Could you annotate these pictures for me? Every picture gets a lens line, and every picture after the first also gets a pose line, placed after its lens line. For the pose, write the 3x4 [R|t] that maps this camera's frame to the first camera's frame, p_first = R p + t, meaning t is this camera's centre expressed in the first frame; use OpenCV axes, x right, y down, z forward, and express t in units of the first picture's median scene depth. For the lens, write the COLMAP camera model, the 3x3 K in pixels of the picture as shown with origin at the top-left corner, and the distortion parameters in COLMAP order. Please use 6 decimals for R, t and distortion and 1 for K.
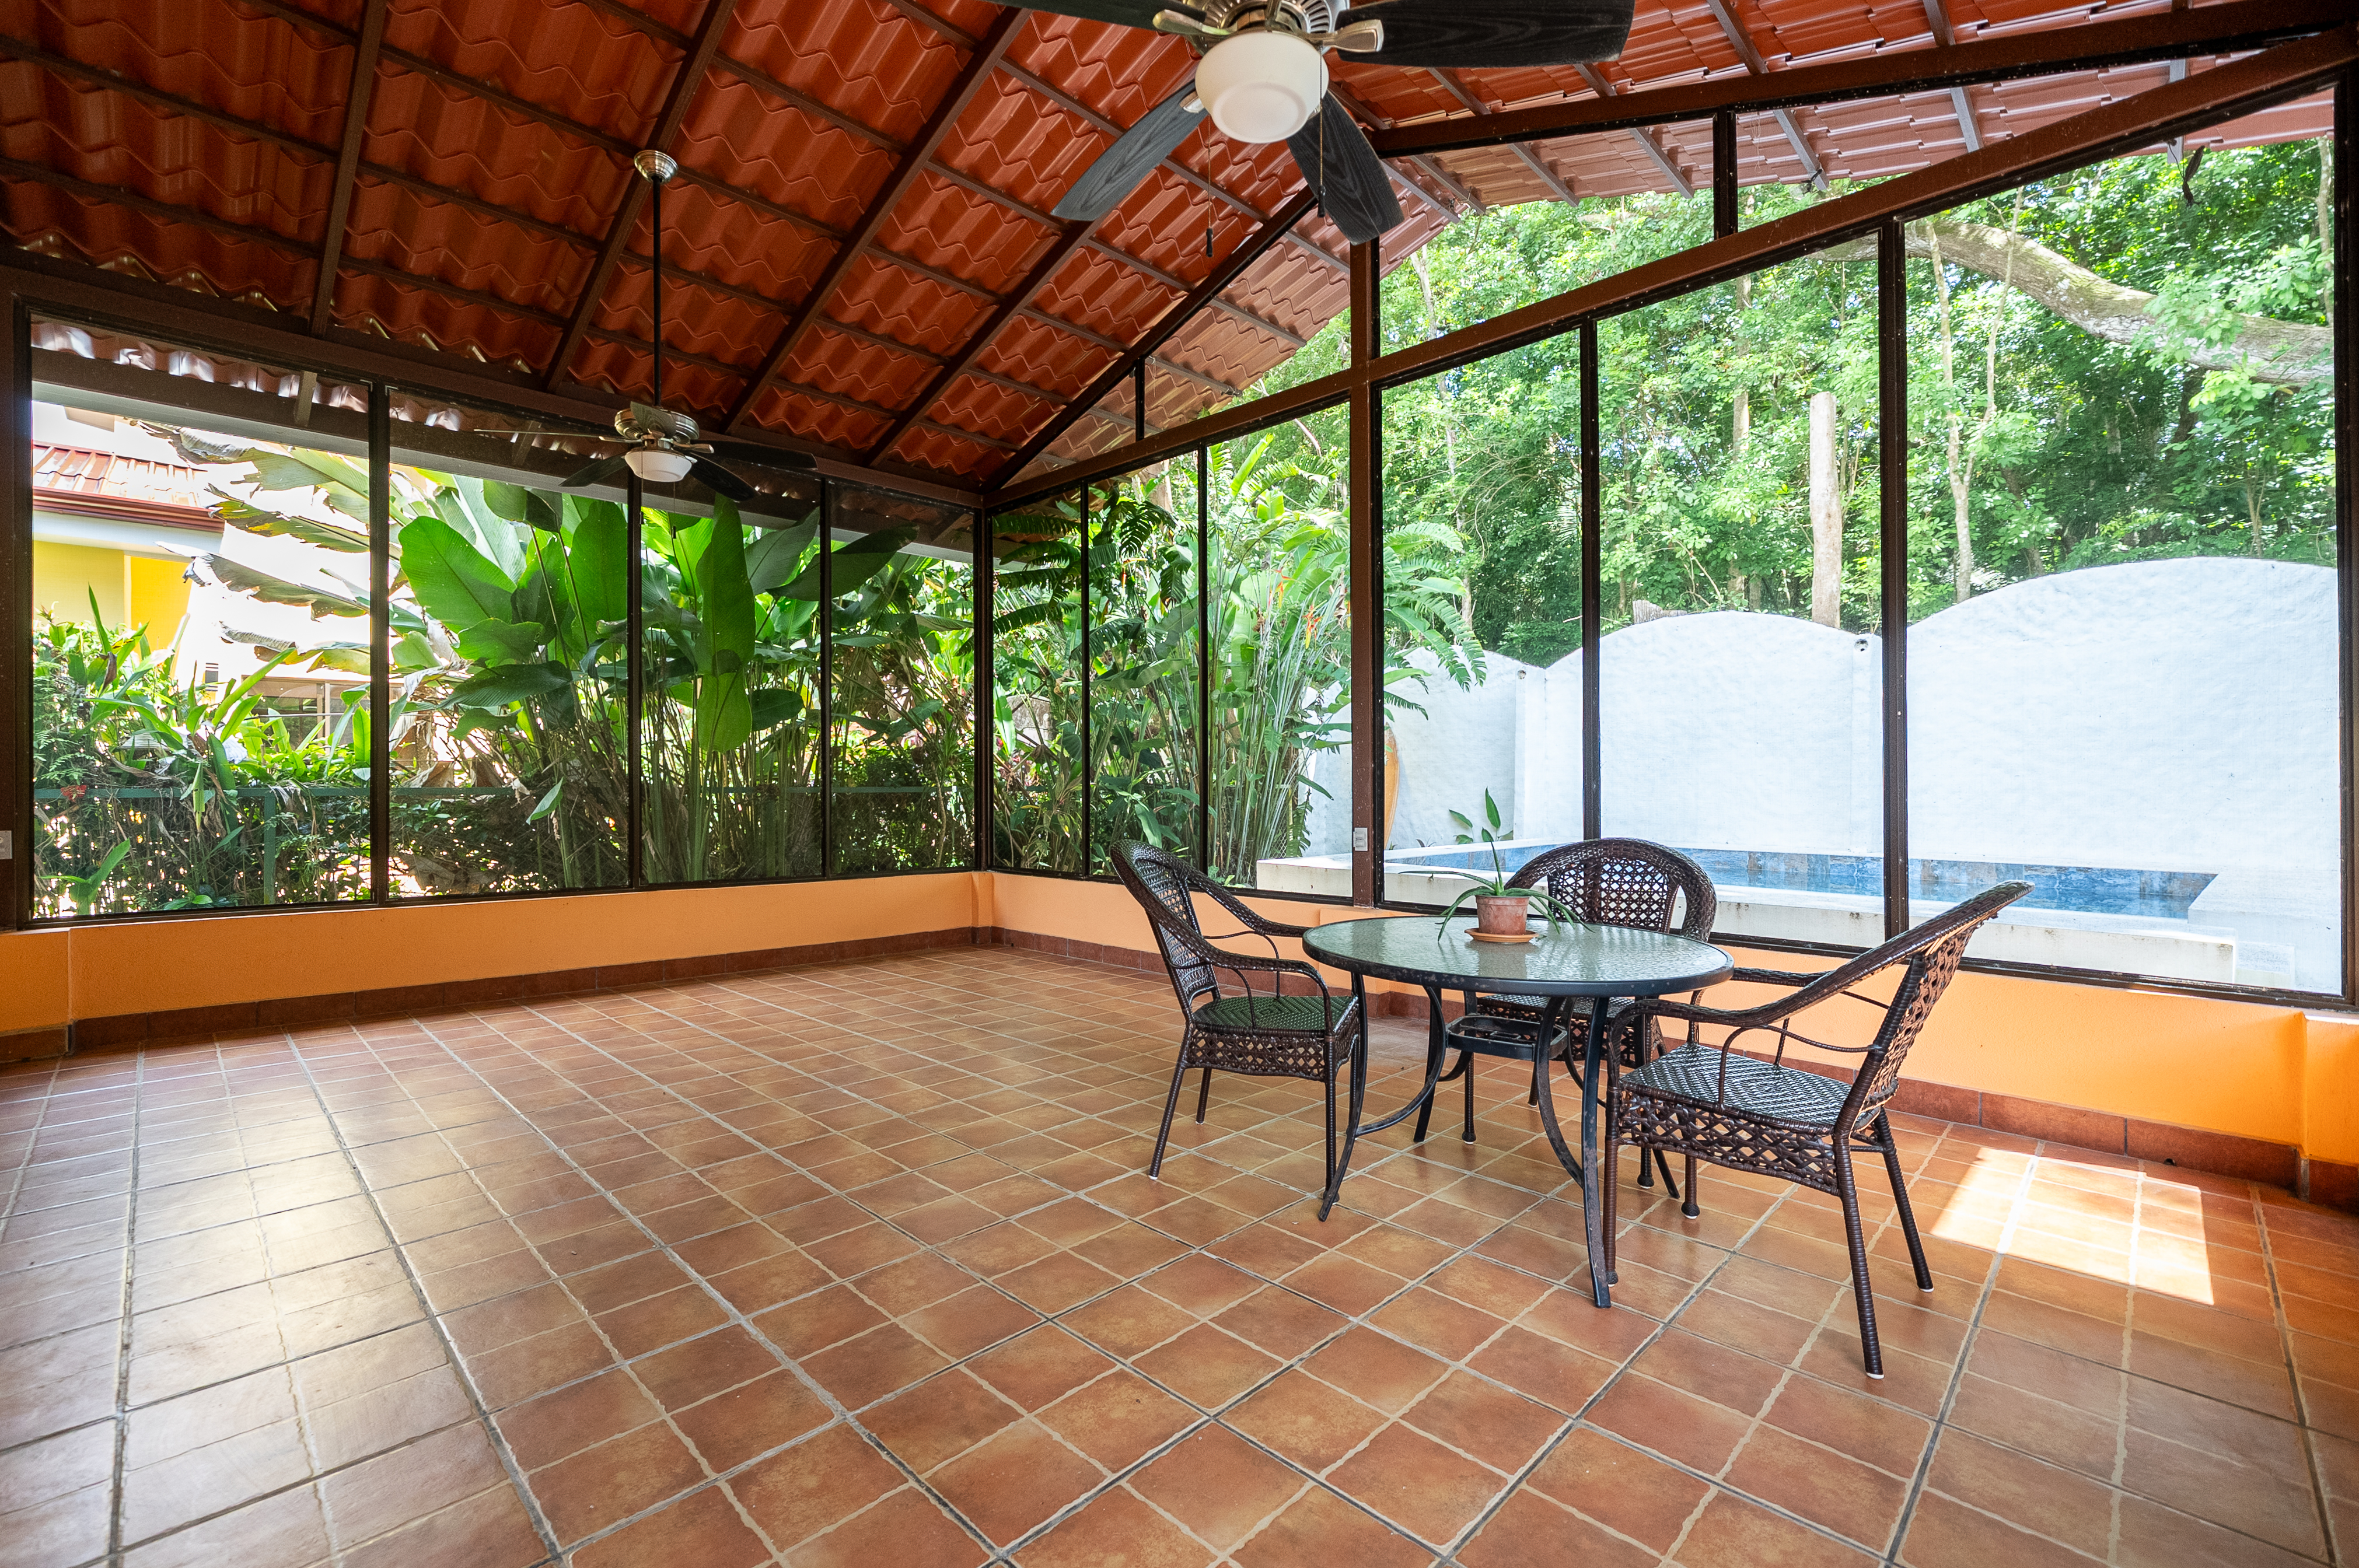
lens RADIAL K [[1013.9, 0, 1164.8], [0, 1013.9, 775.8], [0, 0, 1]] dist [-0.001450, 0.000087]
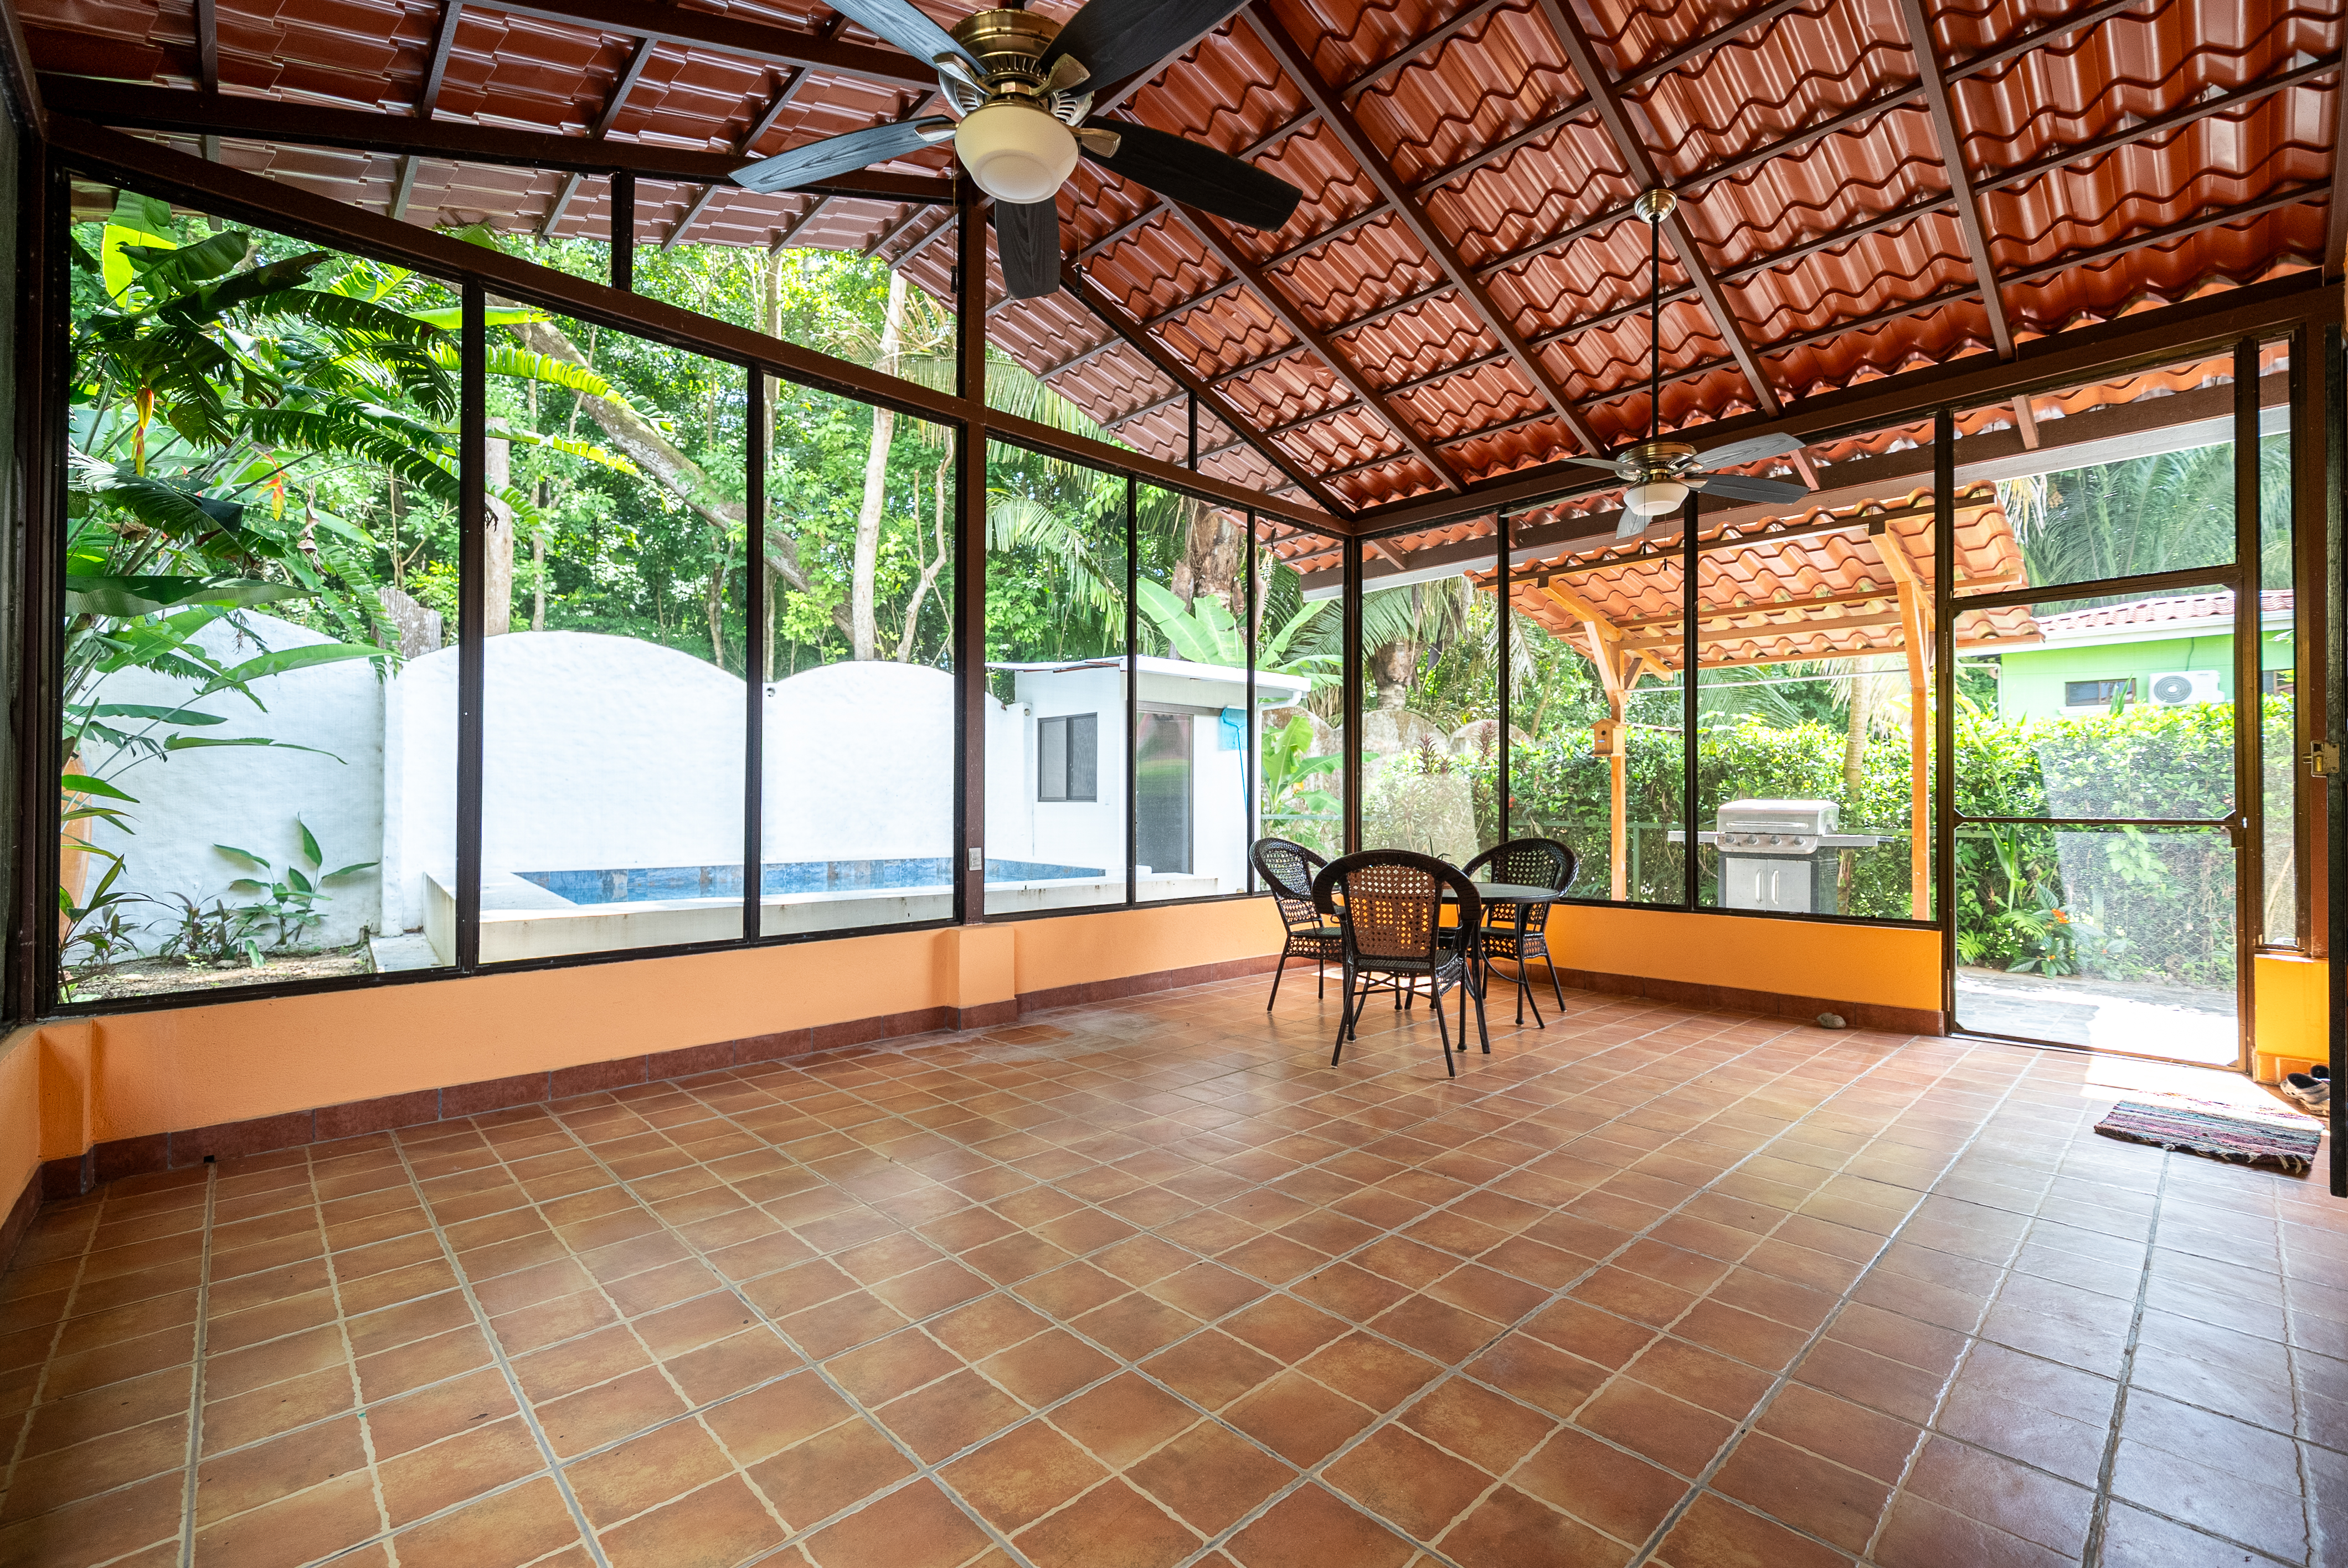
lens RADIAL K [[994.5, 0, 1165.5], [0, 994.5, 800.3], [0, 0, 1]] dist [0.001978, 0.000112]
pose [[0.036842, 0.001487, 0.999320, -0.991723], [-0.006878, 0.999976, -0.001234, 0.001761], [-0.999297, -0.006828, 0.036852, 0.928700]]
